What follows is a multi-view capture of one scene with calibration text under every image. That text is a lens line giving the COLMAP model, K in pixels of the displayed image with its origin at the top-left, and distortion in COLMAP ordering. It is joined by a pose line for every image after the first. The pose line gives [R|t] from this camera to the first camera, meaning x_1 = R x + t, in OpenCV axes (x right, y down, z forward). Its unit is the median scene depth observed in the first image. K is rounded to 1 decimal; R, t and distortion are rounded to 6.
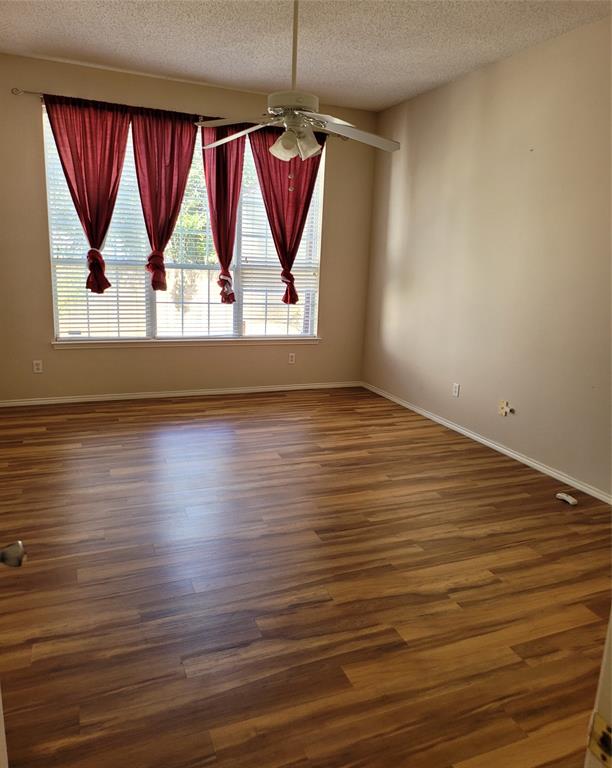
lens RADIAL K [[571.2, 0, 309.9], [0, 571.2, 377.0], [0, 0, 1]] dist [0.064967, -0.078153]
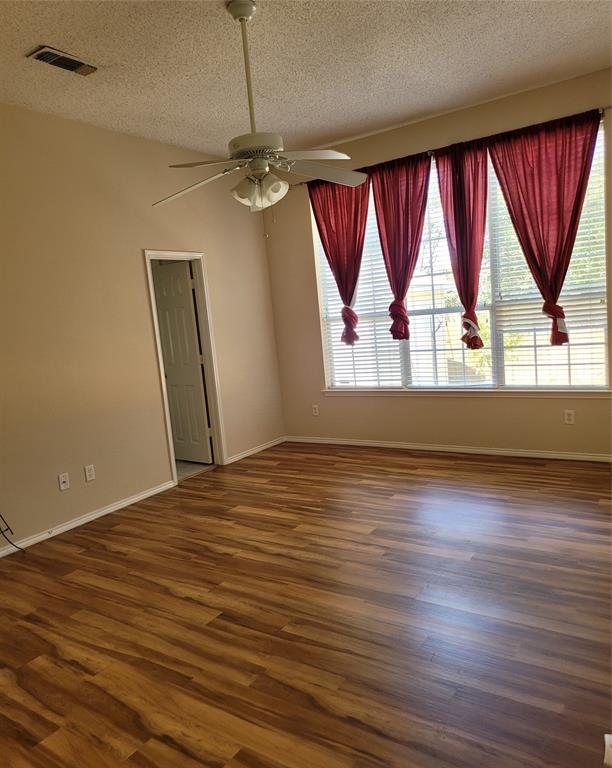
lens RADIAL K [[571.2, 0, 309.9], [0, 571.2, 377.0], [0, 0, 1]] dist [0.064967, -0.078153]
pose [[0.534533, 0.002538, -0.845144, 0.488014], [-0.061469, 0.997464, -0.035882, -0.042604], [0.842909, 0.071130, 0.533333, 0.357699]]
